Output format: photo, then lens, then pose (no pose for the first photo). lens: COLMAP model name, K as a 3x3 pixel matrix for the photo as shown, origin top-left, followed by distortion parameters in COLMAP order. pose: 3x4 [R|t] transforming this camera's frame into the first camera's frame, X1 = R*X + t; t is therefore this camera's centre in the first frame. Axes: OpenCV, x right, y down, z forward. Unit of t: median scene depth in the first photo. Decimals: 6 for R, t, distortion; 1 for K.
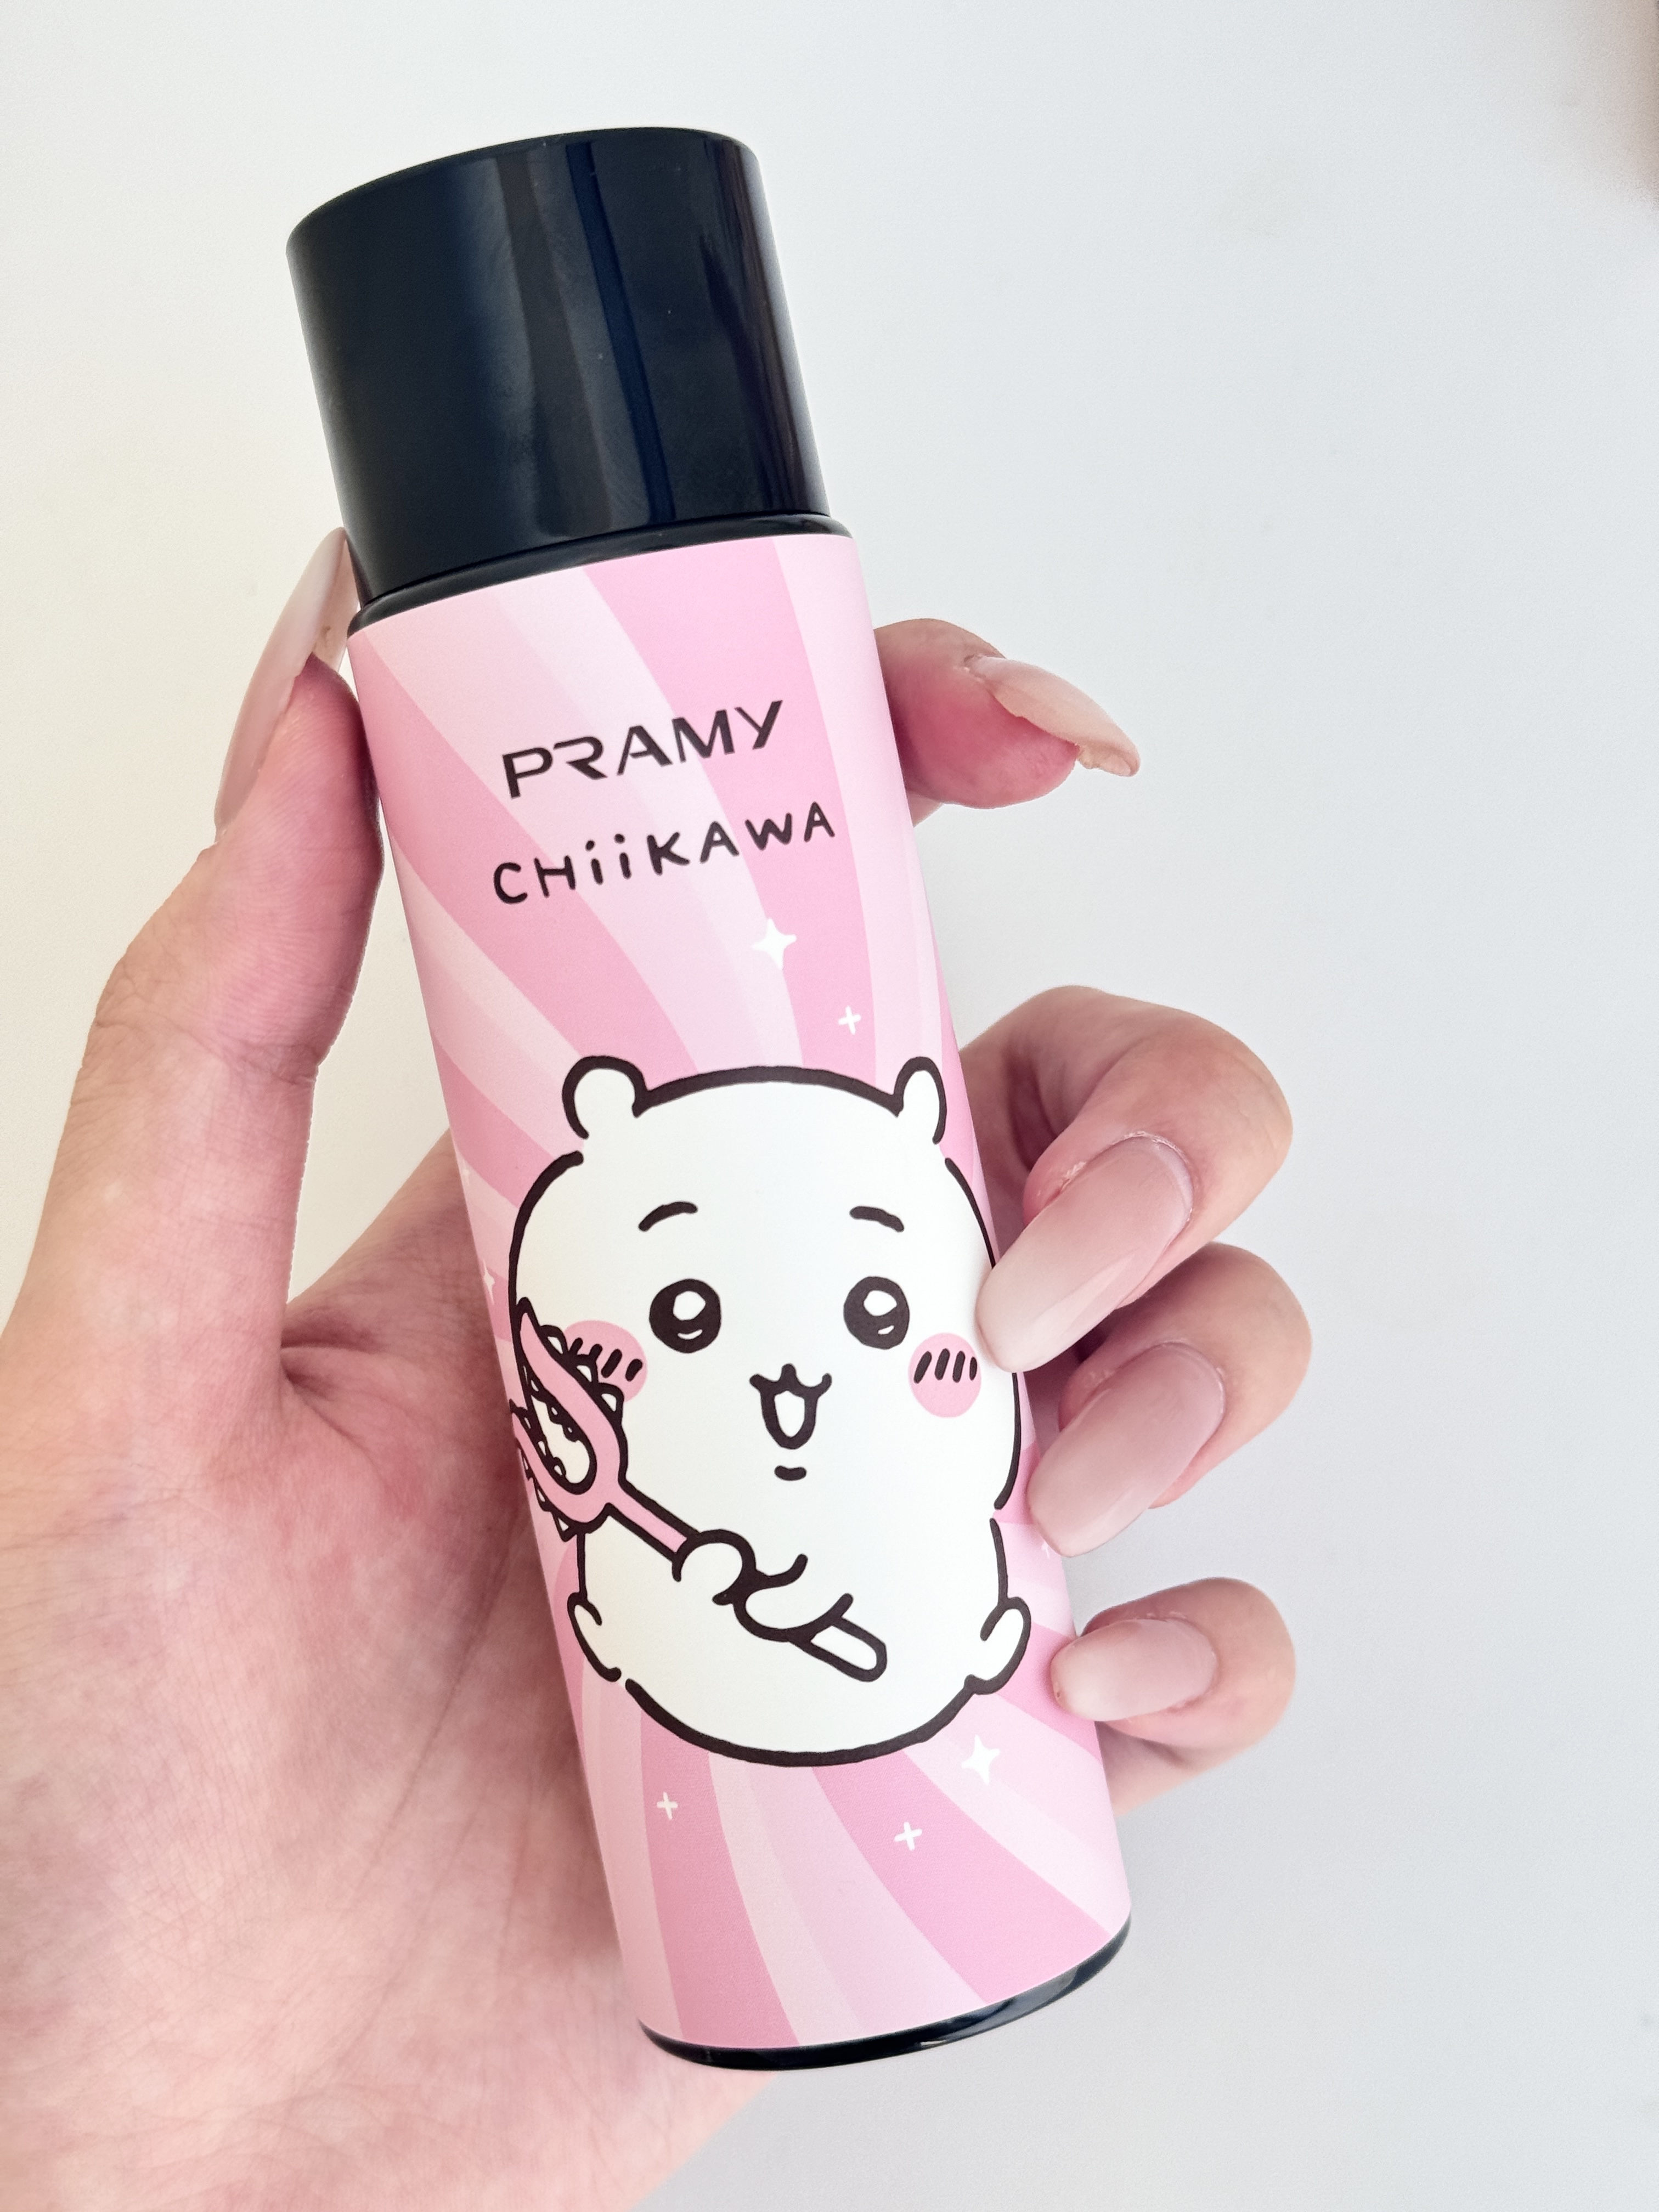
lens RADIAL K [[3095.9, 0, 820.4], [0, 3095.9, 1103.8], [0, 0, 1]] dist [0.020583, 0.000000]
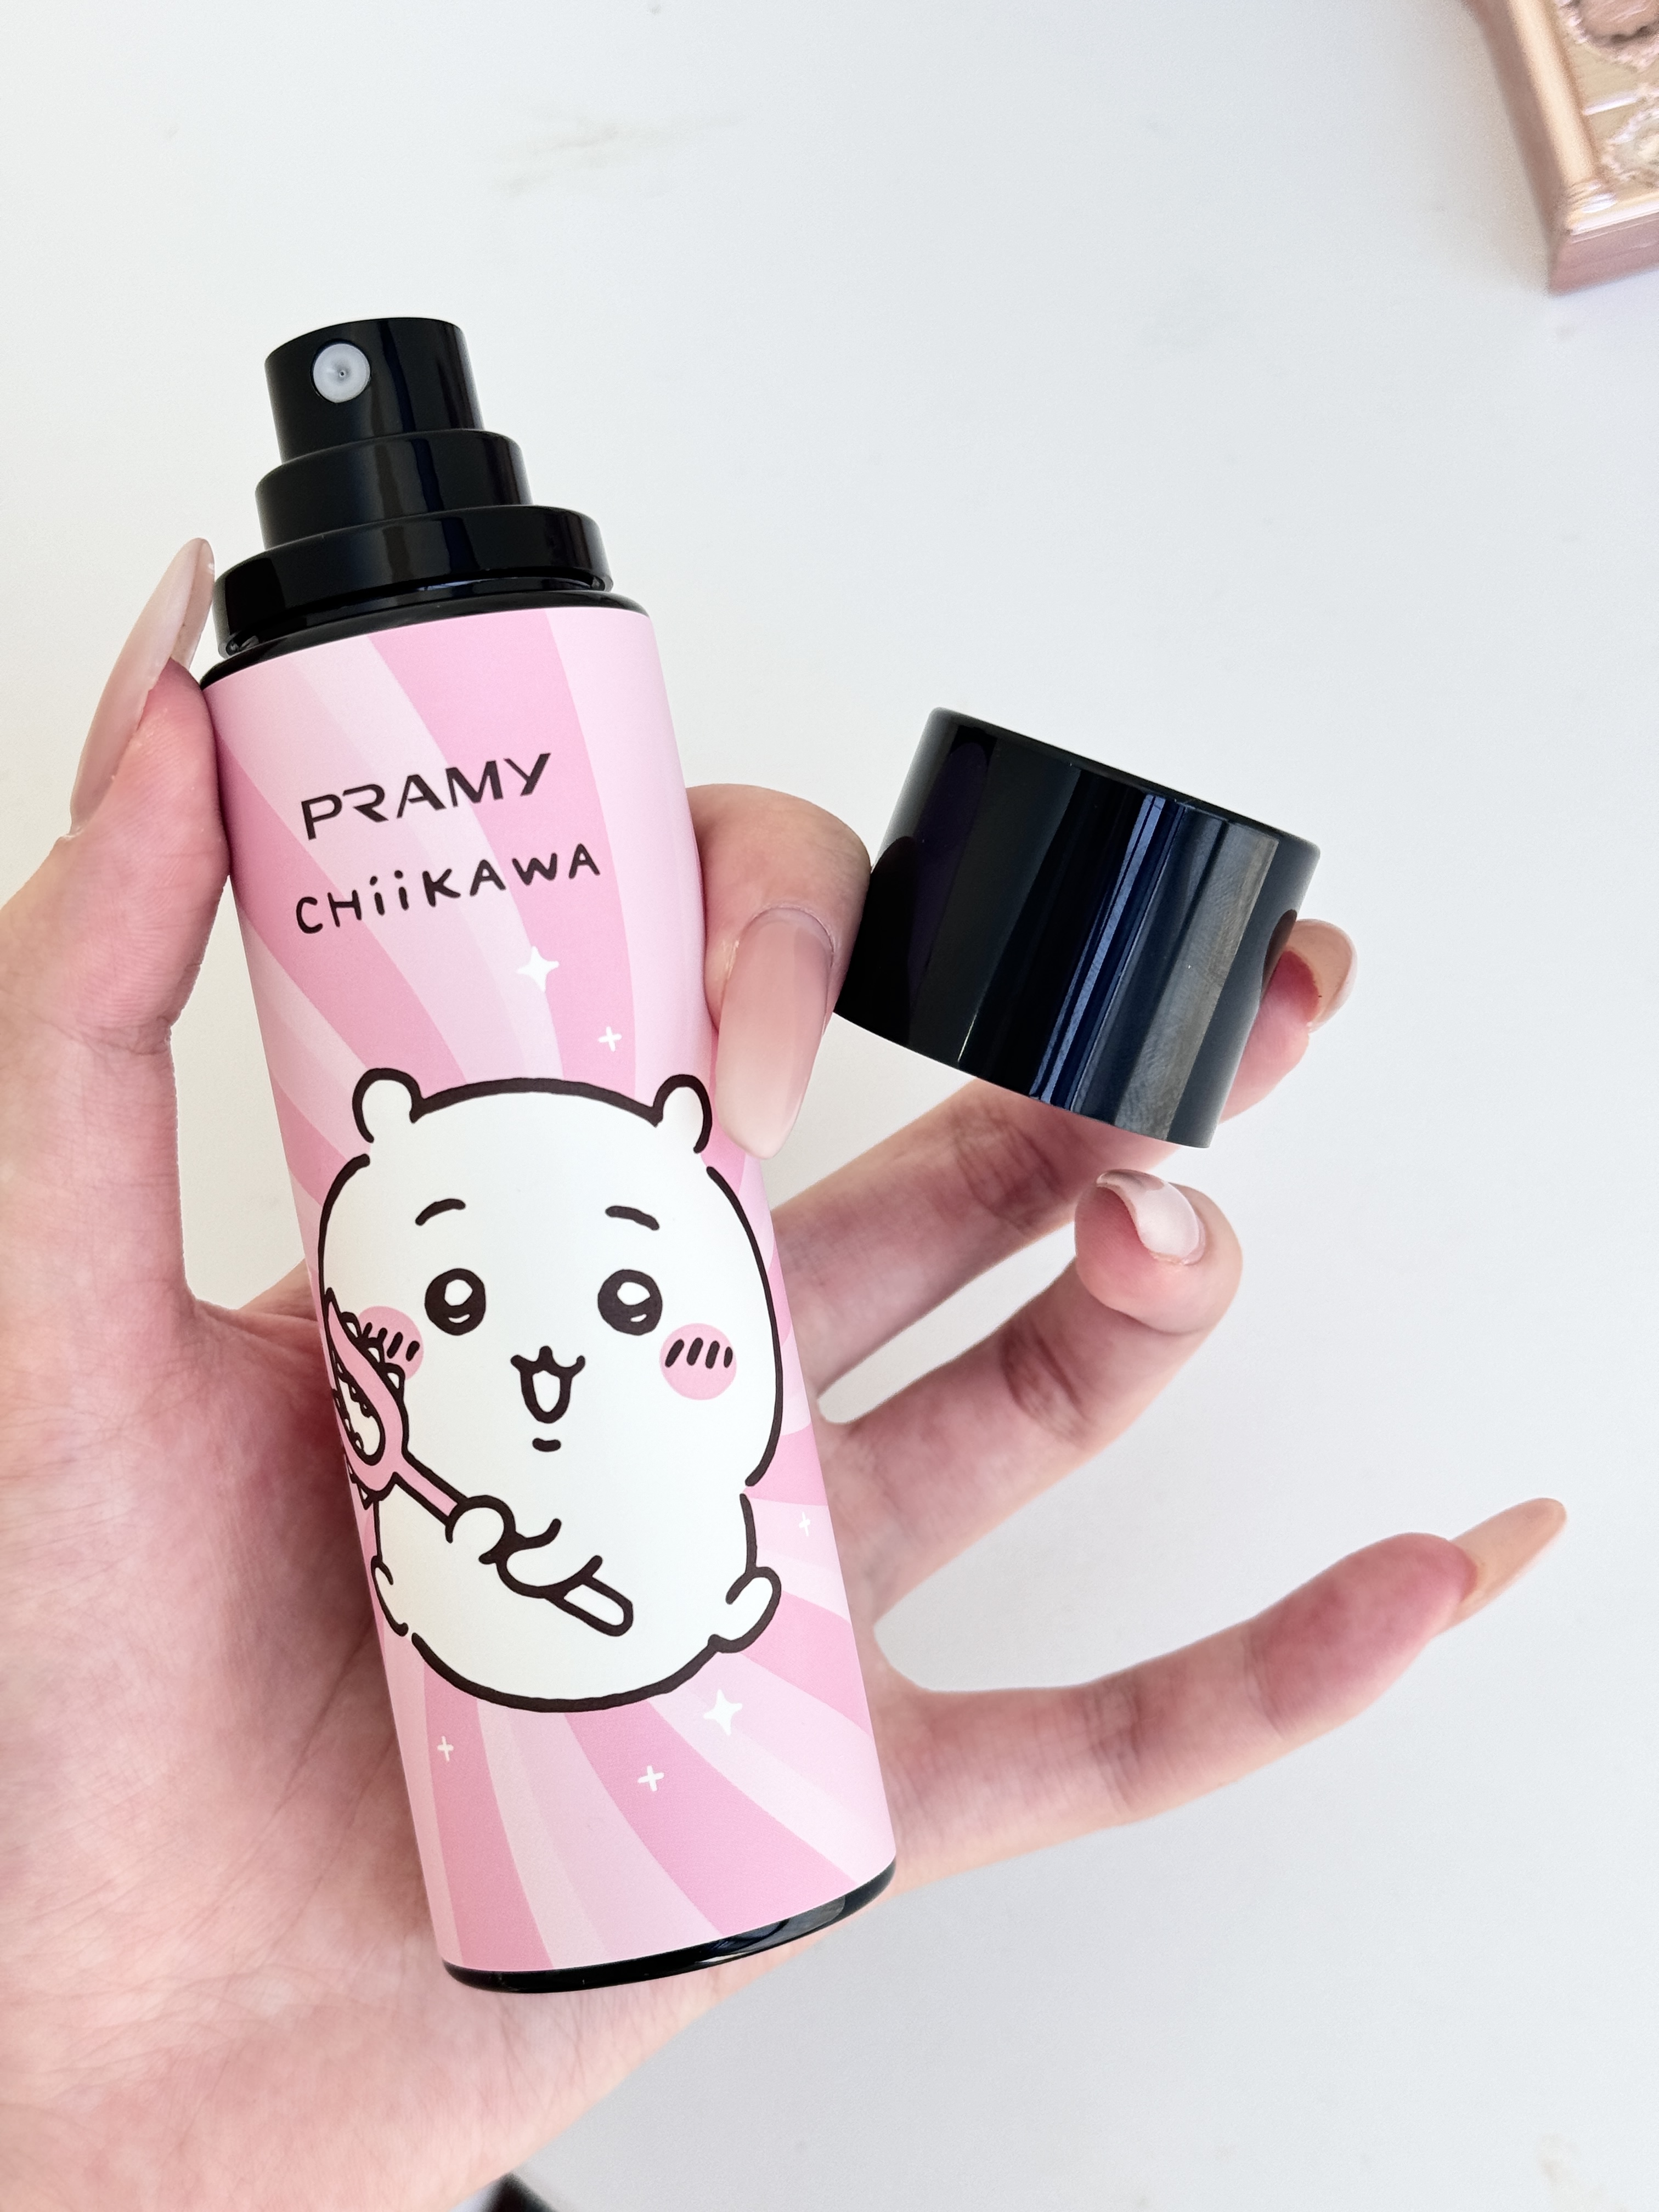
lens RADIAL K [[3095.9, 0, 836.7], [0, 3095.9, 1107.3], [0, 0, 1]] dist [0.020583, 0.000000]
pose [[0.995385, 0.005924, -0.095774, 0.198131], [-0.009989, 0.999067, -0.042021, 0.043713], [0.095436, 0.042784, 0.994516, -0.098476]]
